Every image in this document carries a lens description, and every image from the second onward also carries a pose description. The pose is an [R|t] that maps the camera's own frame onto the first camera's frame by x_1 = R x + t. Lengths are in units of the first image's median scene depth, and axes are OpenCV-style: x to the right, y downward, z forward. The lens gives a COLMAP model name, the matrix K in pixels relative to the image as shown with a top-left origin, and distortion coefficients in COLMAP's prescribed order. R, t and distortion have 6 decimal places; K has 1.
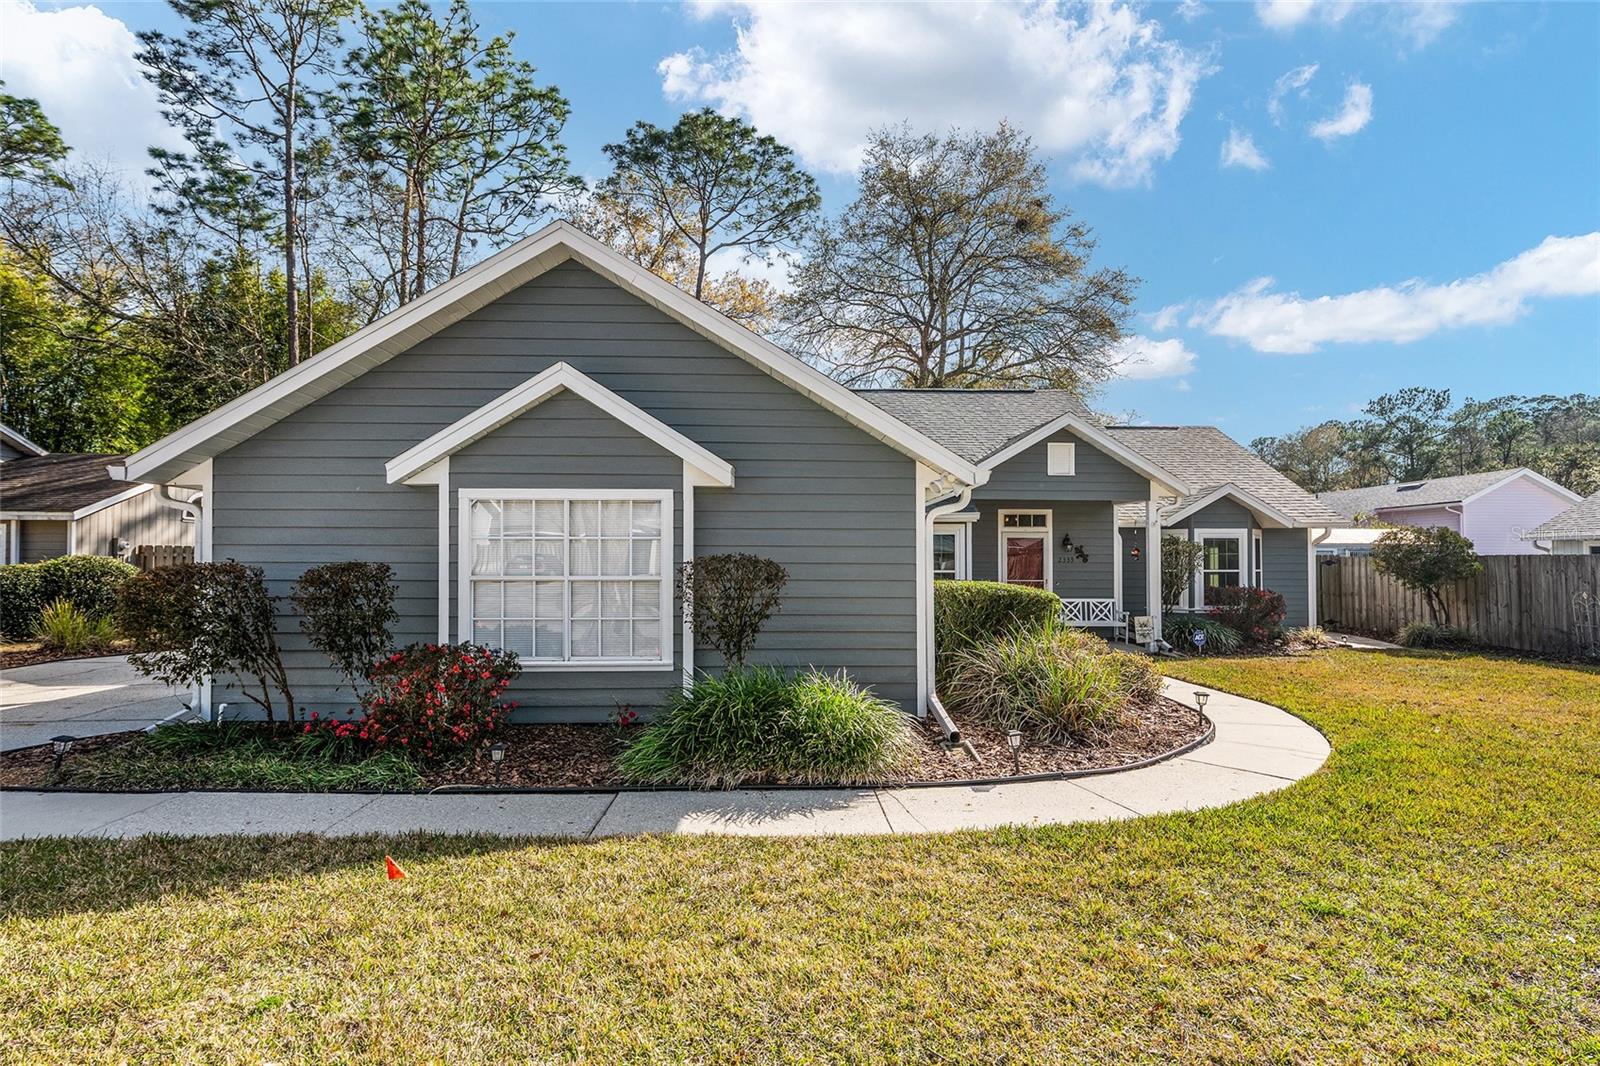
lens RADIAL K [[807.8, 0, 795.9], [0, 807.8, 535.0], [0, 0, 1]] dist [0.004495, -0.000457]
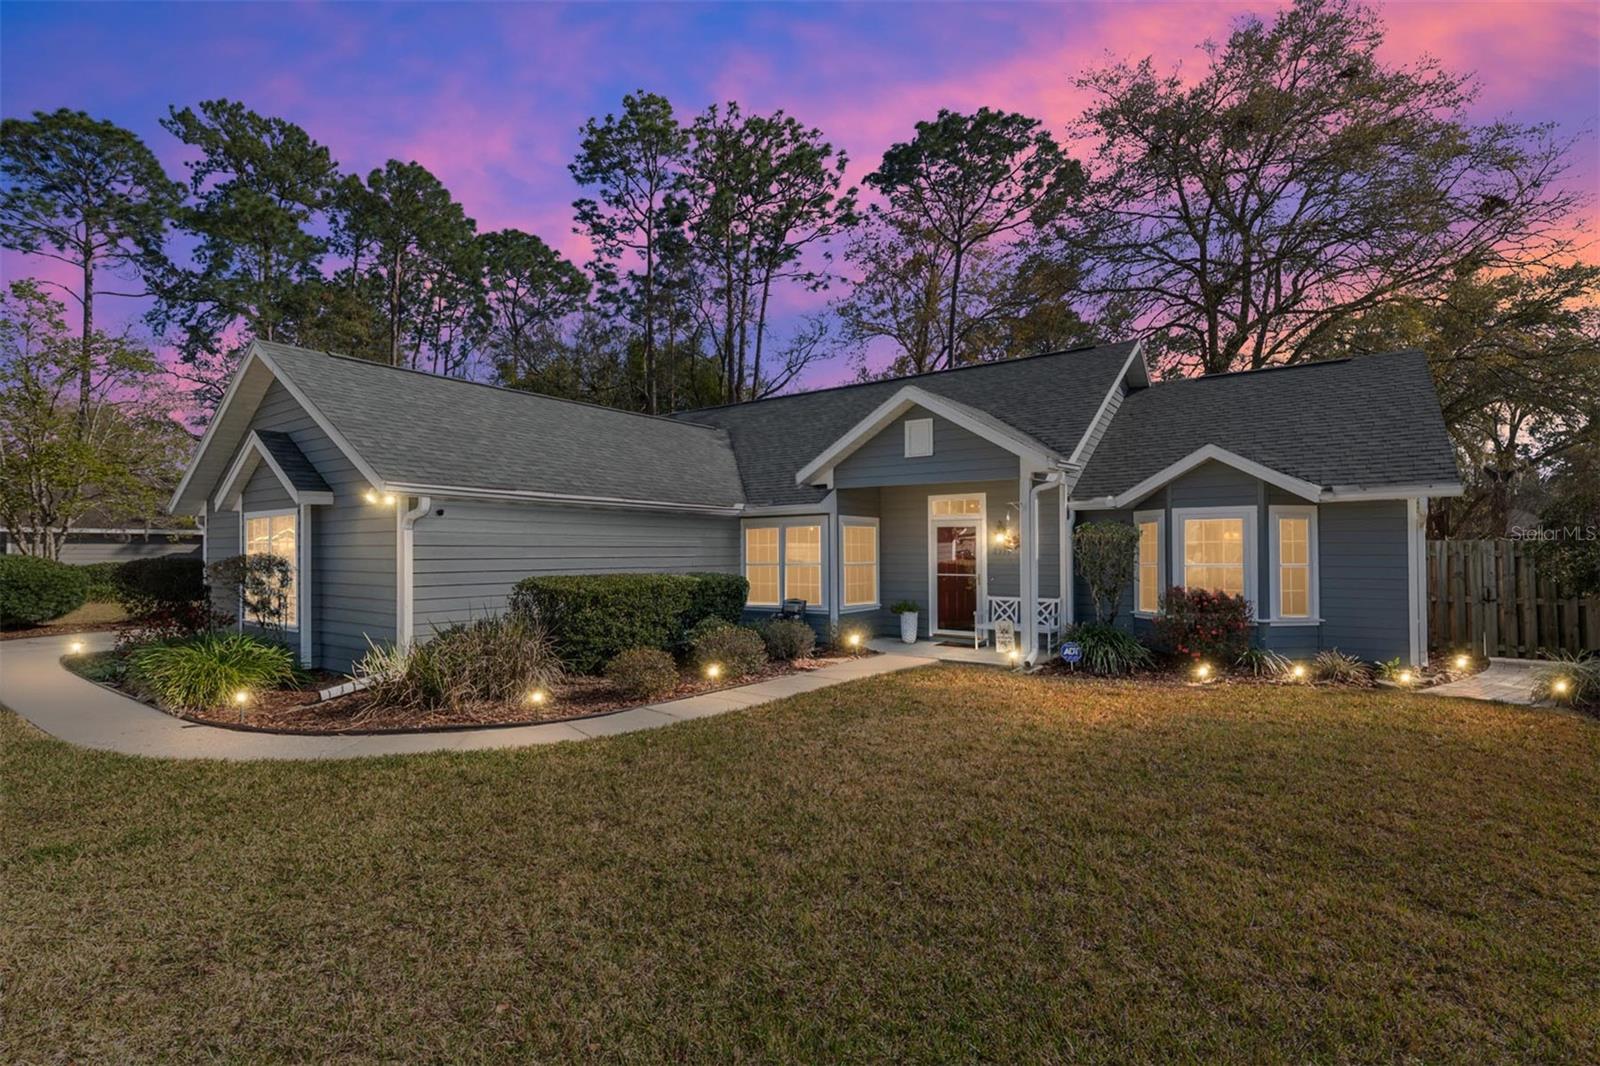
lens RADIAL K [[768.0, 0, 803.1], [0, 768.0, 544.4], [0, 0, 1]] dist [-0.012140, 0.000330]
pose [[0.784065, -0.011455, -0.620573, 0.667310], [0.025766, 0.999569, 0.014104, 0.006540], [0.620144, -0.027048, 0.784022, 0.224471]]
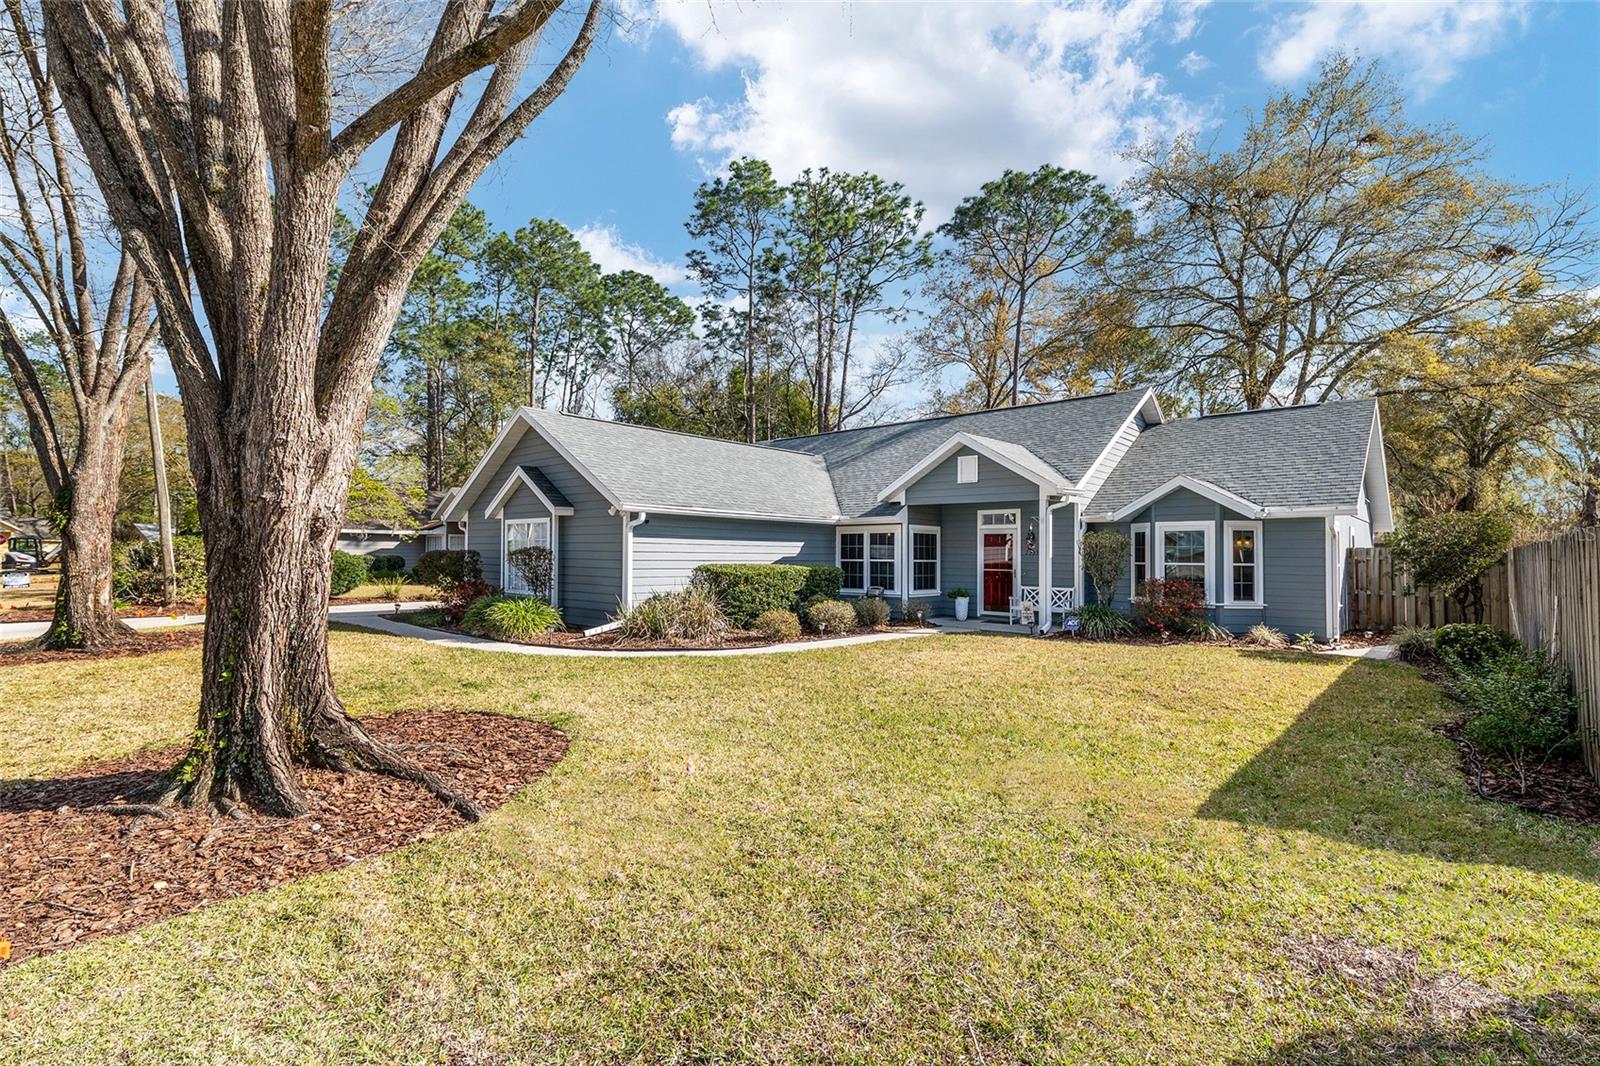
lens RADIAL K [[768.0, 0, 785.5], [0, 768.0, 520.1], [0, 0, 1]] dist [-0.012140, 0.000330]
pose [[0.700317, -0.029046, -0.713241, 0.853938], [0.015197, 0.999552, -0.025784, 0.007303], [0.713671, 0.007218, 0.700444, -0.011562]]
